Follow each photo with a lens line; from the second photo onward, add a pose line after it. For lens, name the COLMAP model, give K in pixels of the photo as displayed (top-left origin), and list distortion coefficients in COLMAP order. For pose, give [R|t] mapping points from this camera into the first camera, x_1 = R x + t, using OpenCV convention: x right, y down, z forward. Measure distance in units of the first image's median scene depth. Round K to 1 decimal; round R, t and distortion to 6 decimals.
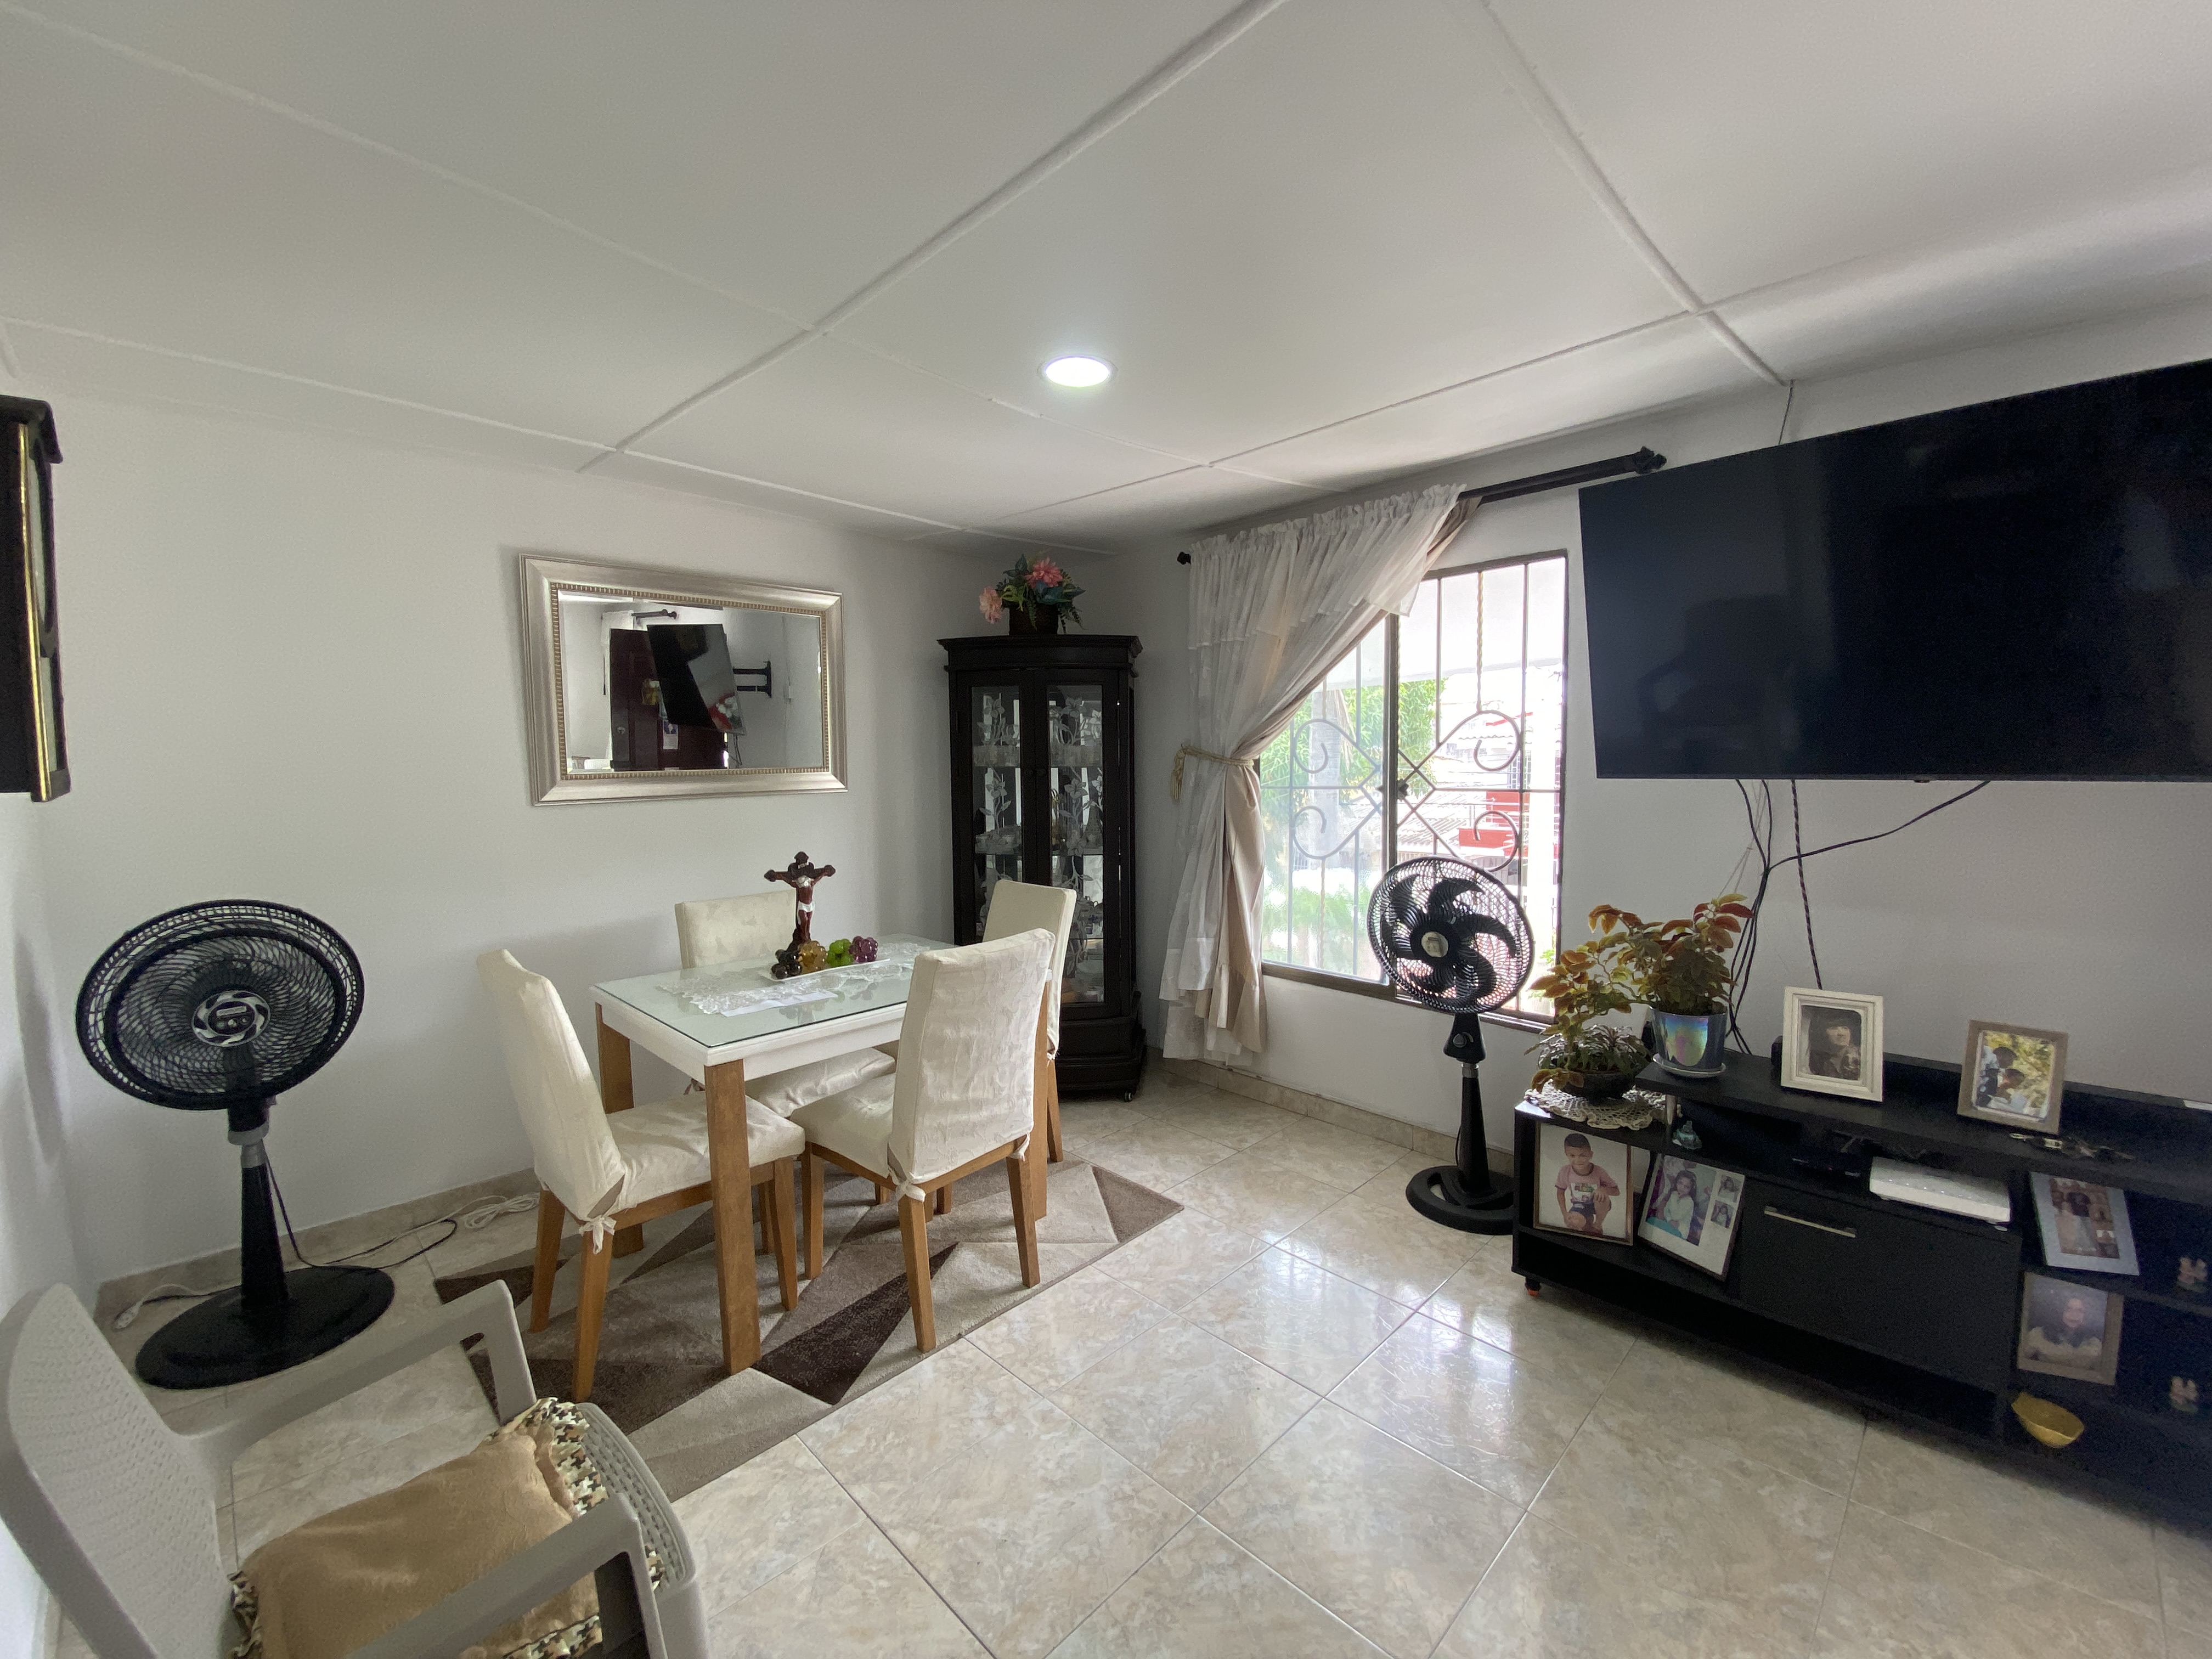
lens RADIAL K [[883.0, 0, 1106.0], [0, 883.0, 829.5], [0, 0, 1]] dist [0.015975, -0.020509]
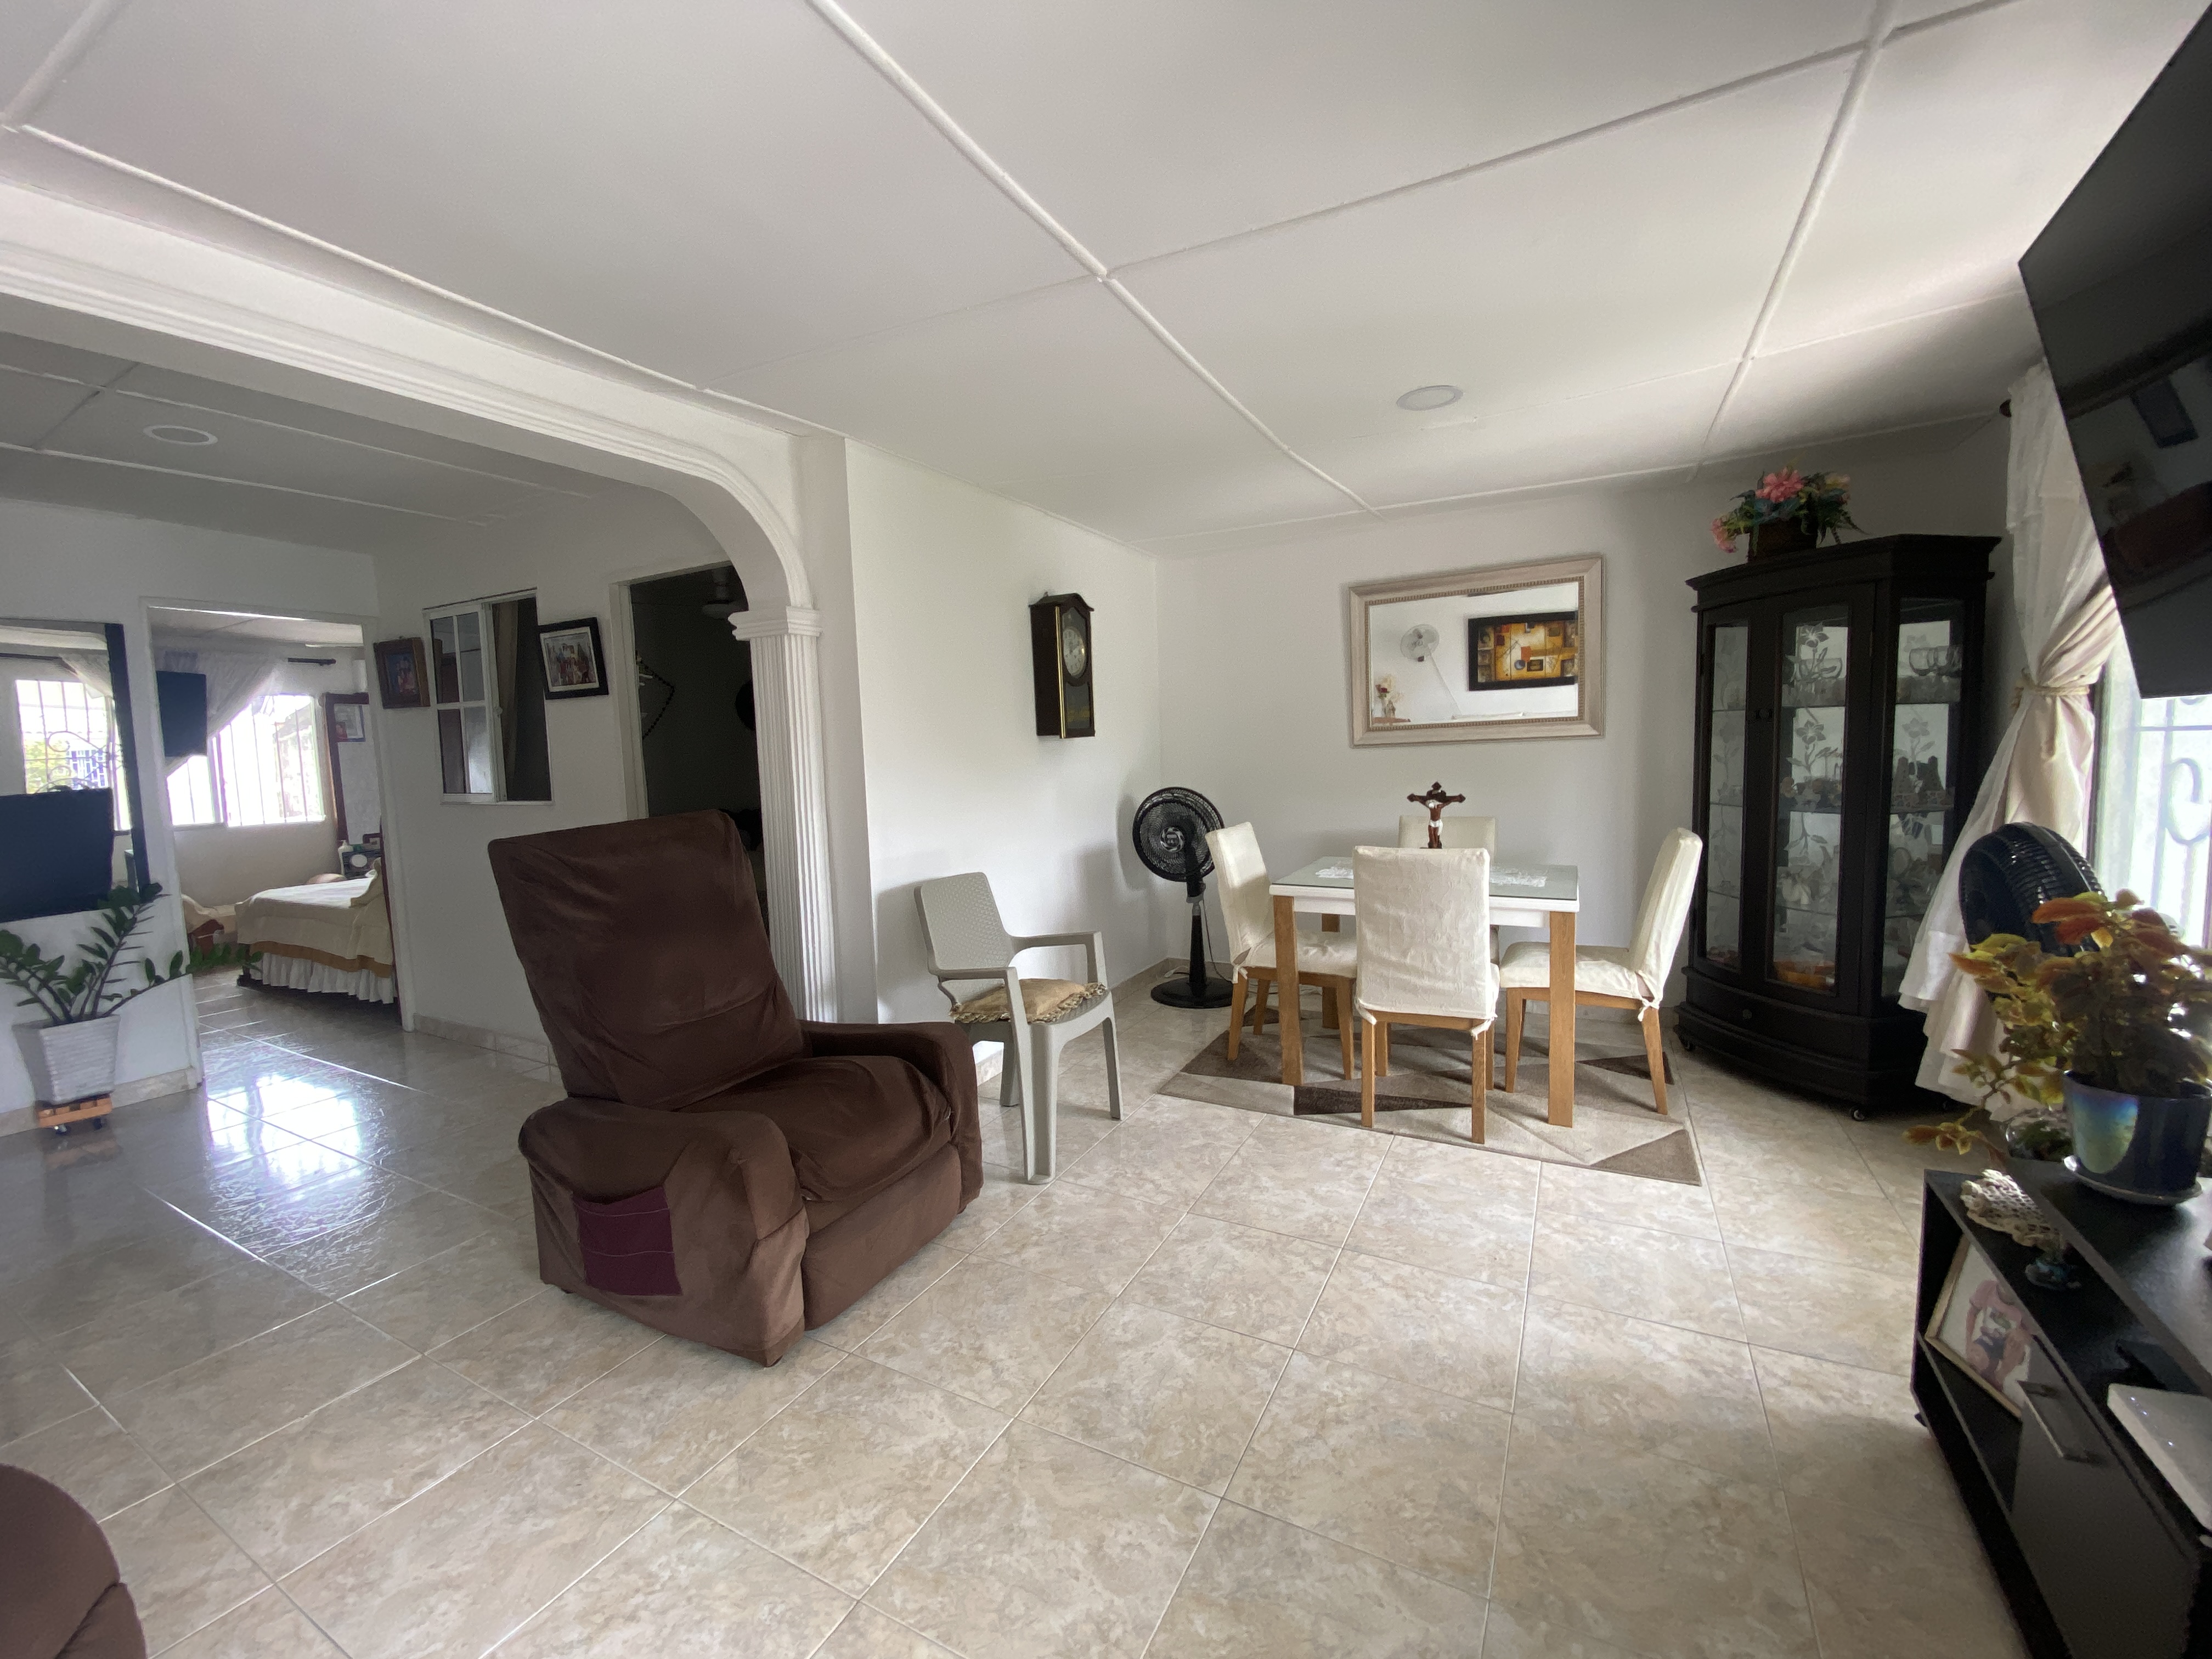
lens RADIAL K [[883.0, 0, 1106.0], [0, 883.0, 829.5], [0, 0, 1]] dist [0.015975, -0.020509]
pose [[0.300182, 0.090333, -0.949595, 0.902866], [-0.042495, 0.995784, 0.081293, 0.011112], [0.952935, 0.015950, 0.302755, 0.147528]]
